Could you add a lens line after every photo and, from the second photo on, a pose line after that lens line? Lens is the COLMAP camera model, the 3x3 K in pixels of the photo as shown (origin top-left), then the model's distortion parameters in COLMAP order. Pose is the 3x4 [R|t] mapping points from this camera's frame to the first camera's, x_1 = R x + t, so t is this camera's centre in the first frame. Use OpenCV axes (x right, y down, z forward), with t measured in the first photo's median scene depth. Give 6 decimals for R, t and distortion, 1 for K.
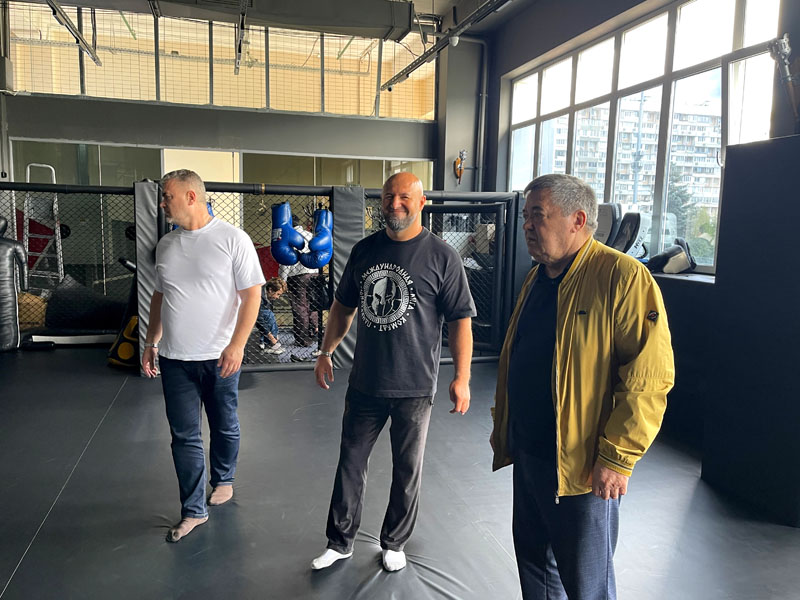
lens RADIAL K [[656.7, 0, 400.0], [0, 656.7, 306.3], [0, 0, 1]] dist [0.041370, -0.021674]
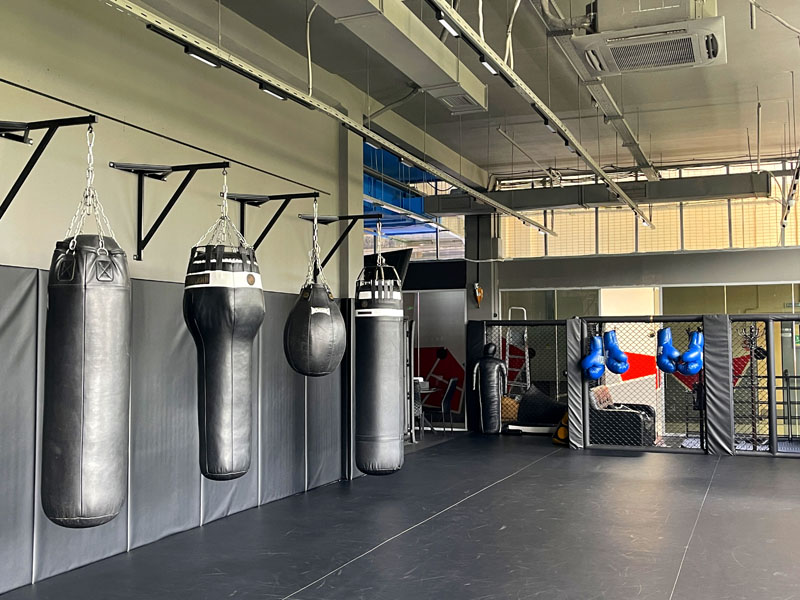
lens RADIAL K [[914.5, 0, 392.9], [0, 914.5, 292.9], [0, 0, 1]] dist [0.062912, 0.000000]
pose [[0.798425, -0.059185, -0.599178, 0.444581], [-0.051624, 0.984763, -0.166063, 0.102495], [0.599877, 0.163520, 0.783204, -0.738924]]
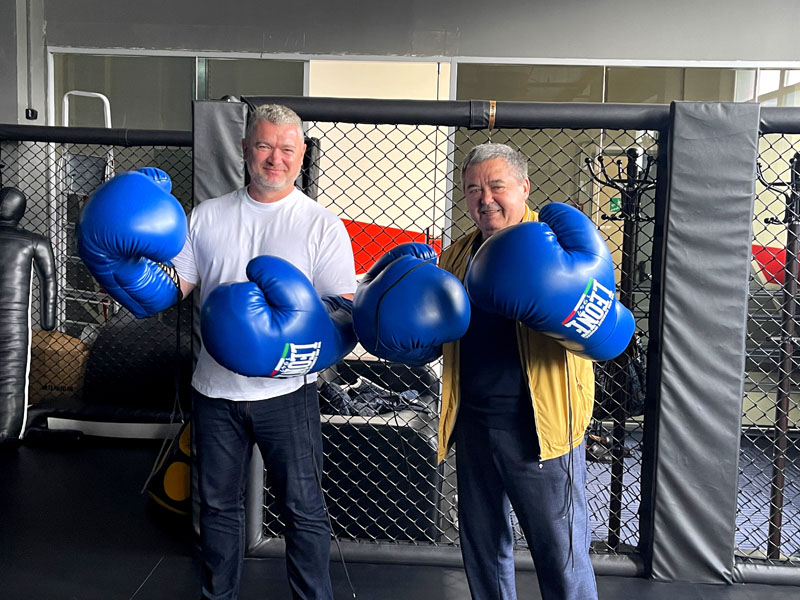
lens RADIAL K [[914.5, 0, 395.0], [0, 914.5, 299.7], [0, 0, 1]] dist [0.062912, 0.000000]
pose [[0.951330, 0.034949, -0.306185, -0.074379], [-0.044178, 0.998753, -0.023262, -0.041489], [0.304990, 0.035657, 0.951688, 0.379377]]
